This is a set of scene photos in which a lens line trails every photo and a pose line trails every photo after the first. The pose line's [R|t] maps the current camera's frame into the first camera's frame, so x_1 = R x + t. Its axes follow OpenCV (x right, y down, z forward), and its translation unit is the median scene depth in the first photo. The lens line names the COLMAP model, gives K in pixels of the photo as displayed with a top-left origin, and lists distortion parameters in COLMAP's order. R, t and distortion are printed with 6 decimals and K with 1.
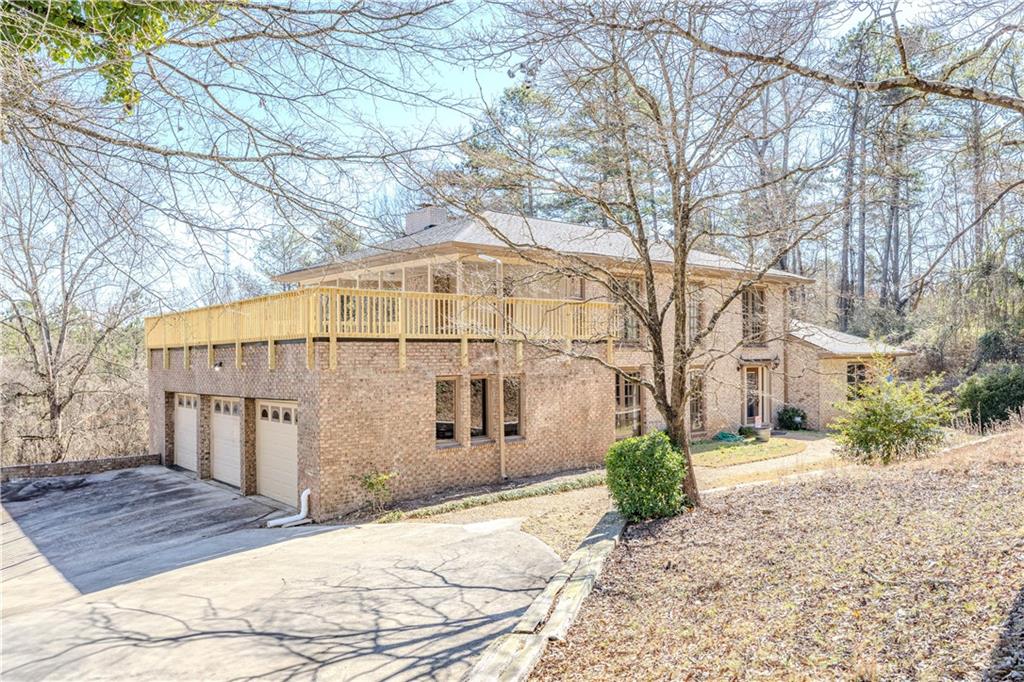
lens RADIAL K [[764.5, 0, 511.9], [0, 764.5, 342.7], [0, 0, 1]] dist [-0.002406, -0.003309]
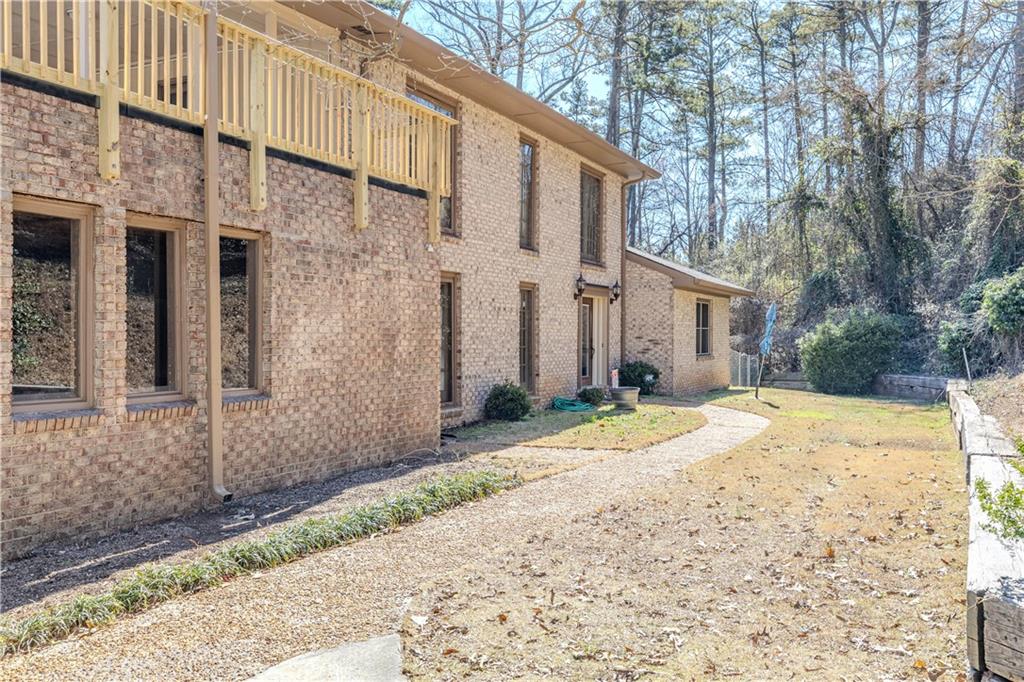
lens RADIAL K [[881.9, 0, 513.9], [0, 881.9, 340.7], [0, 0, 1]] dist [0.005048, 0.007348]
pose [[0.916335, 0.006355, 0.400363, -0.052173], [-0.011987, 0.999861, 0.011564, 0.093247], [-0.400234, -0.015396, 0.916284, 0.545739]]
